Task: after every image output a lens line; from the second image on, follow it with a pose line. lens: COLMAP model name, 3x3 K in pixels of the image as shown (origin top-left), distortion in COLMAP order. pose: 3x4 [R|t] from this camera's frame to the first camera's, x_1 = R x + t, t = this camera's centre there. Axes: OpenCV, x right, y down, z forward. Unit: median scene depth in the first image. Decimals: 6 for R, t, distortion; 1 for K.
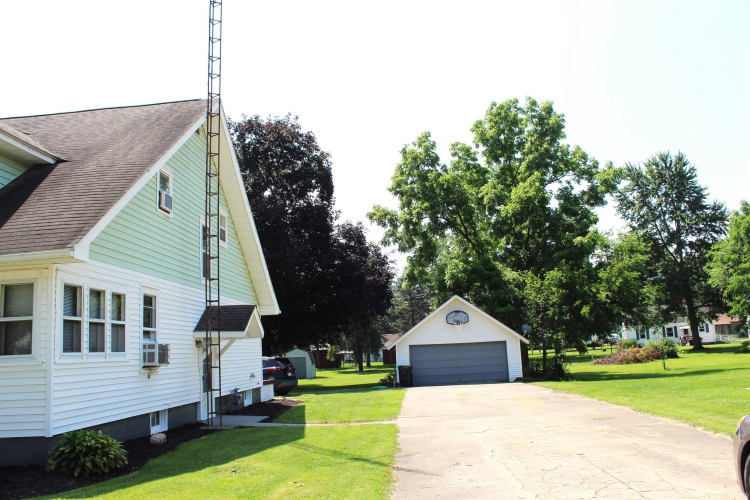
lens RADIAL K [[627.6, 0, 374.0], [0, 627.6, 245.9], [0, 0, 1]] dist [-0.154180, 0.130604]
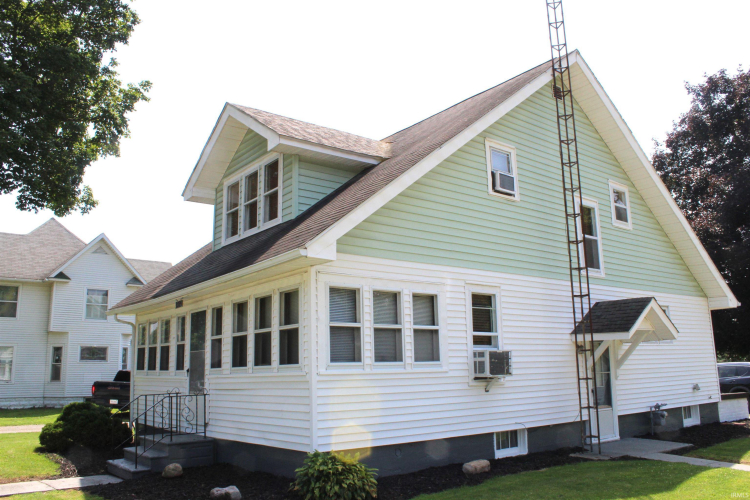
lens RADIAL K [[627.6, 0, 374.7], [0, 627.6, 245.9], [0, 0, 1]] dist [-0.154180, 0.130604]
pose [[0.673837, -0.115772, -0.729754, 0.159847], [0.111601, 0.992265, -0.054368, 0.041970], [0.730403, -0.044806, 0.681545, 0.289162]]
